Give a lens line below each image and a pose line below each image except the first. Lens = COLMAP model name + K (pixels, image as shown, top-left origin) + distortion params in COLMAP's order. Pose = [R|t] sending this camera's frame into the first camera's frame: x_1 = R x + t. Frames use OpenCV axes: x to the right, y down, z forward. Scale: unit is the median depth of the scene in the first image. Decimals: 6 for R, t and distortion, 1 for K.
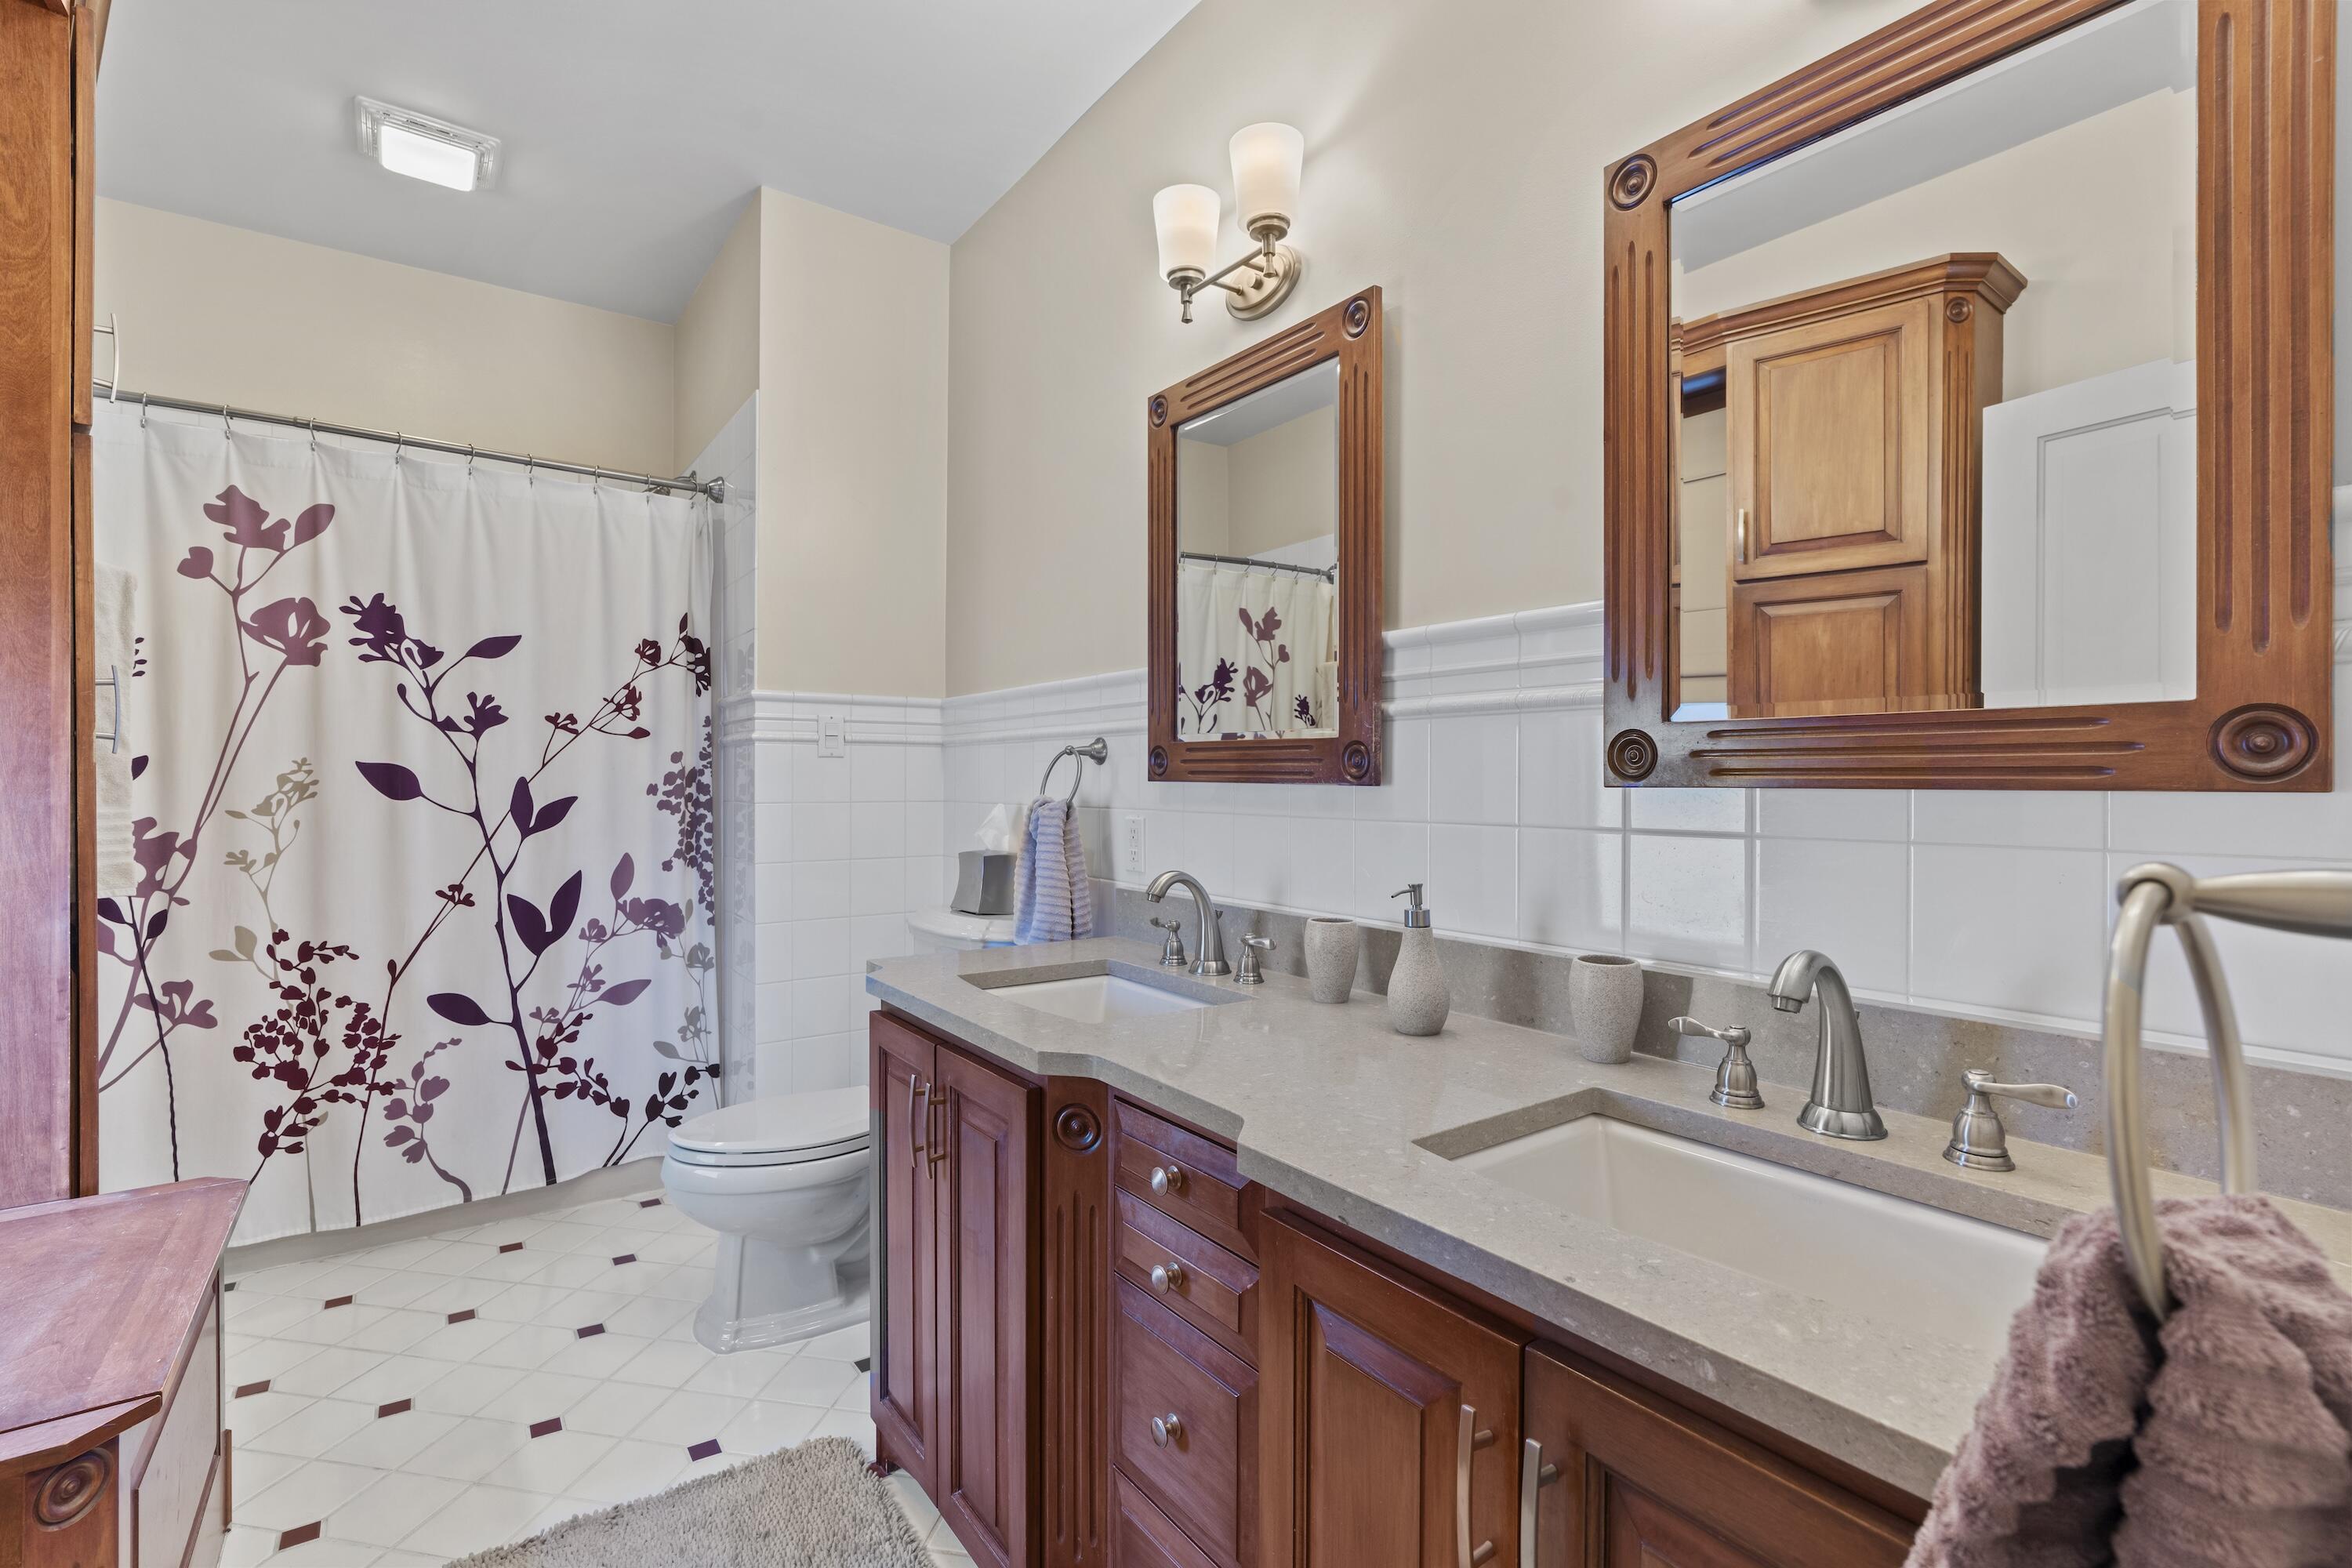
lens RADIAL K [[1081.9, 0, 1175.9], [0, 1081.9, 750.4], [0, 0, 1]] dist [-0.007505, 0.000357]
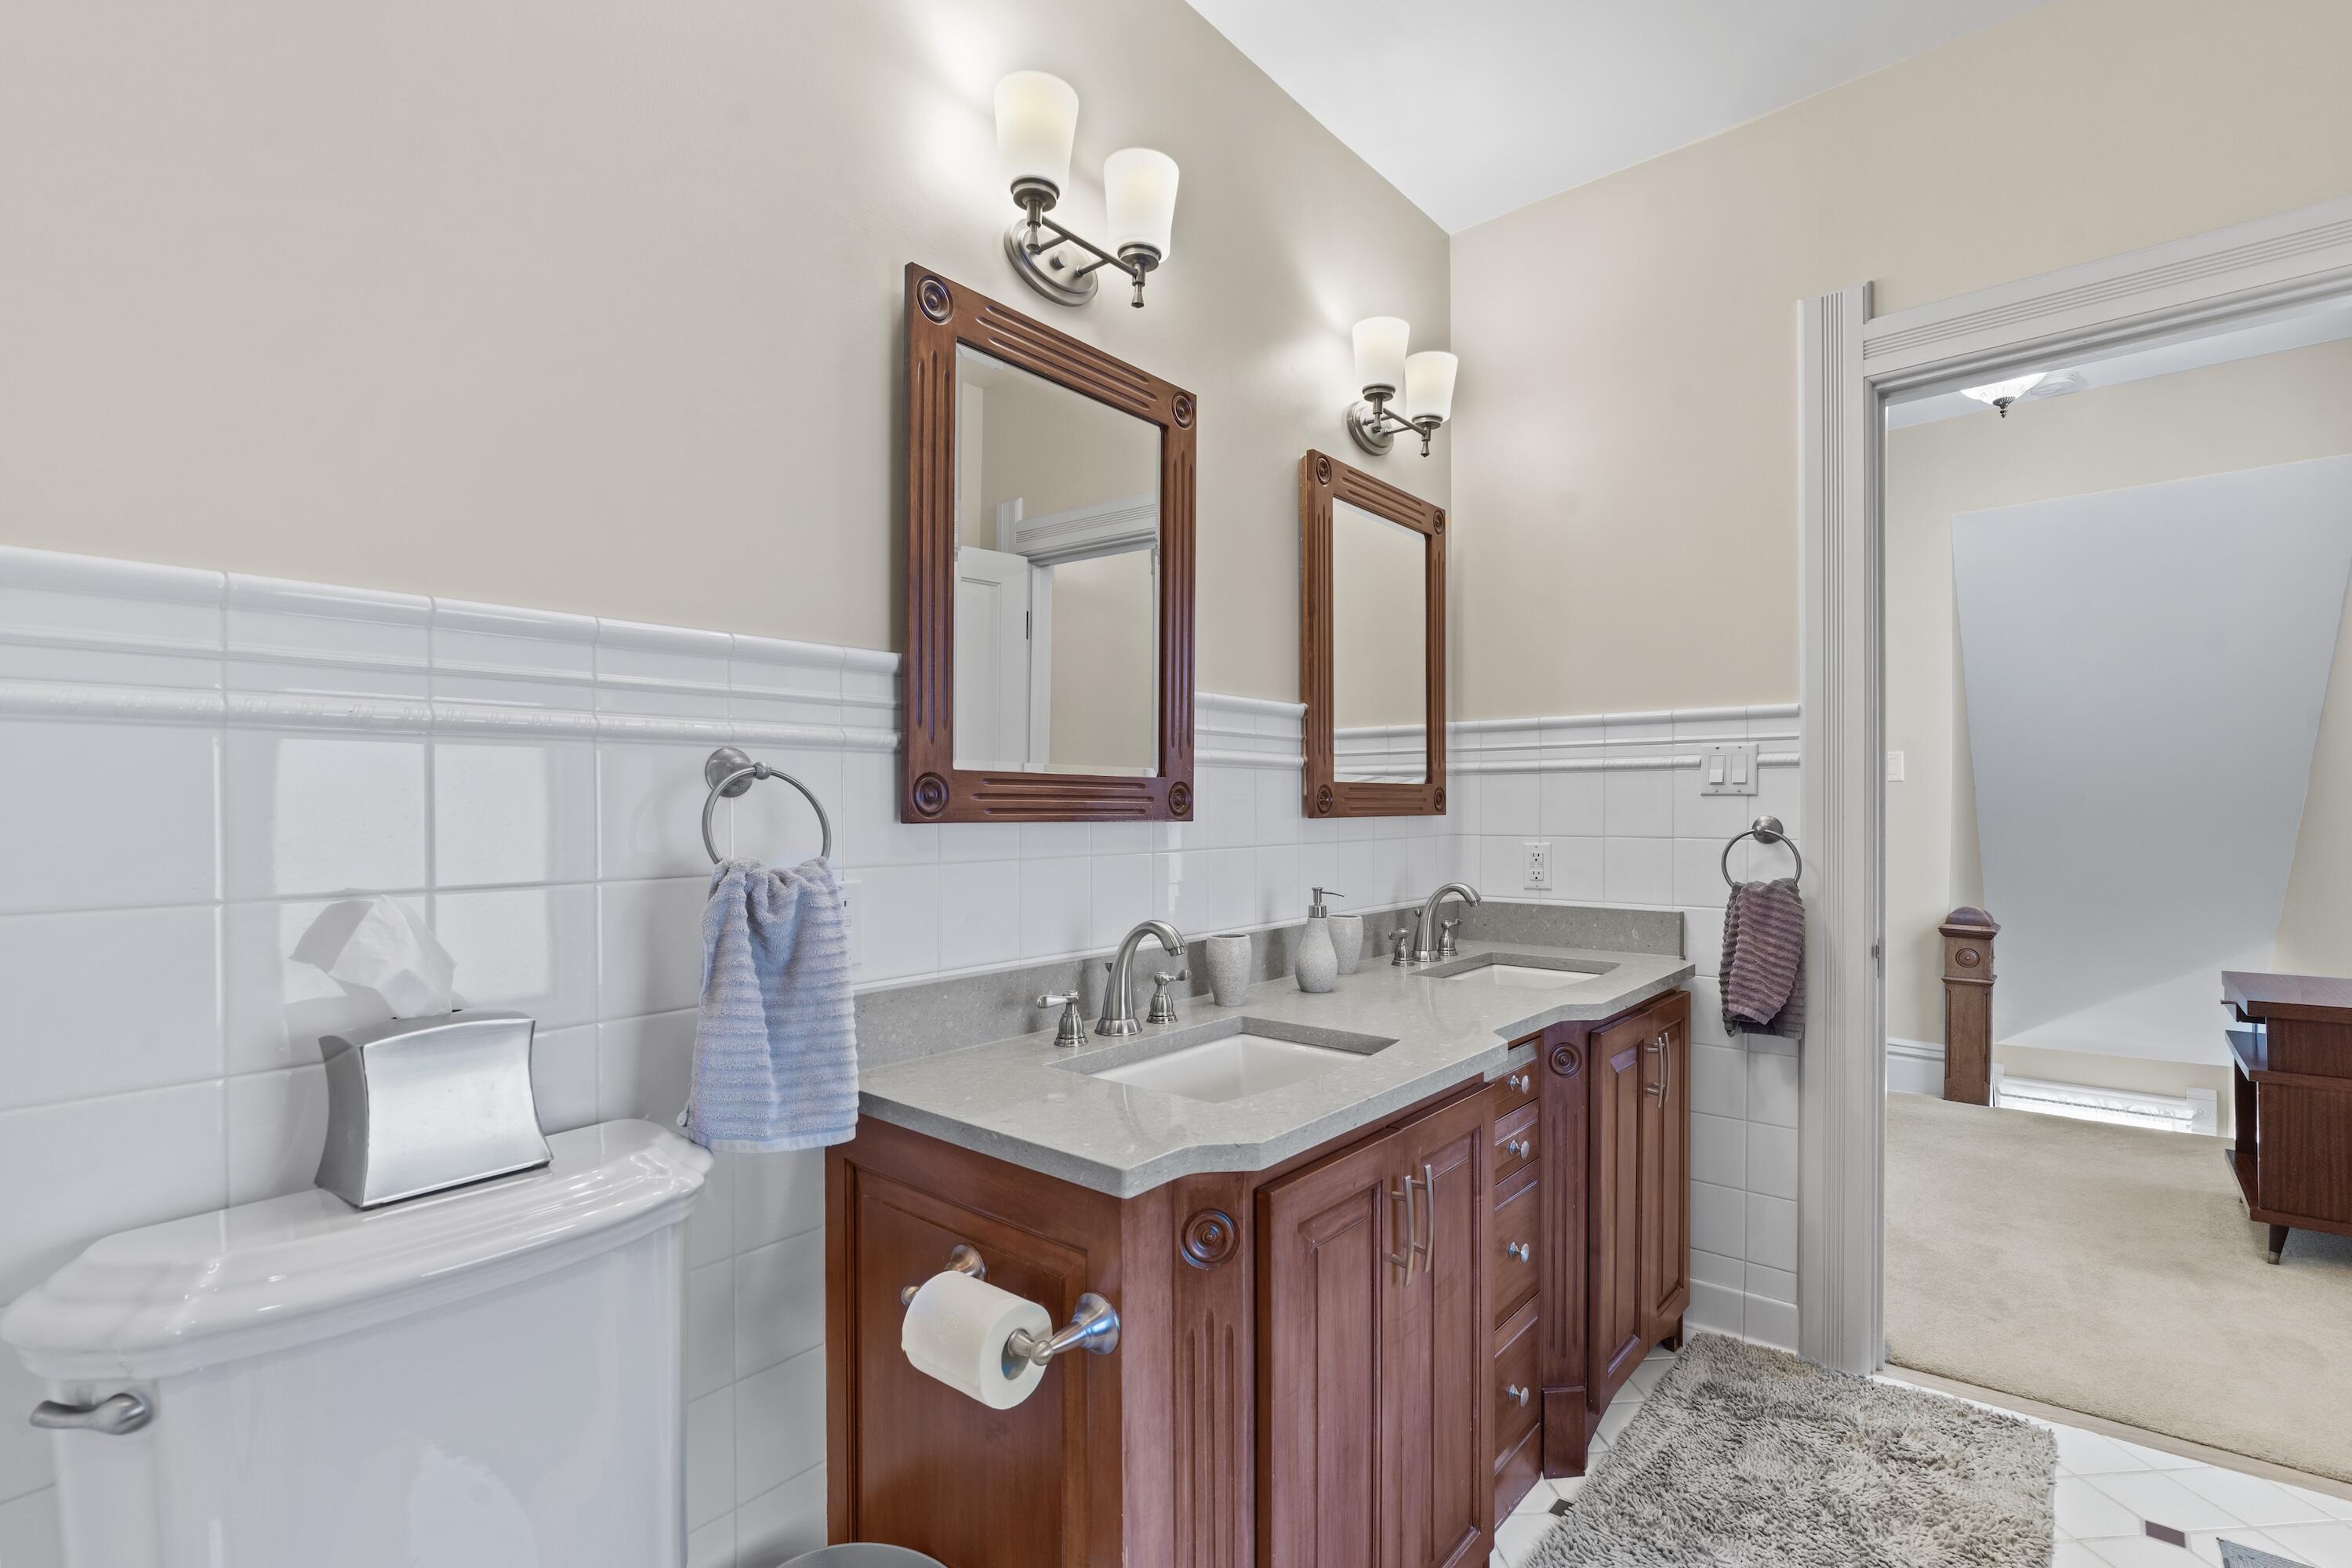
lens RADIAL K [[1055.8, 0, 1171.2], [0, 1055.8, 779.5], [0, 0, 1]] dist [-0.009756, 0.002447]
pose [[-0.244857, 0.030413, 0.969082, -0.831778], [-0.009754, 0.999380, -0.033829, 0.025244], [-0.969510, -0.017736, -0.244409, 1.180075]]
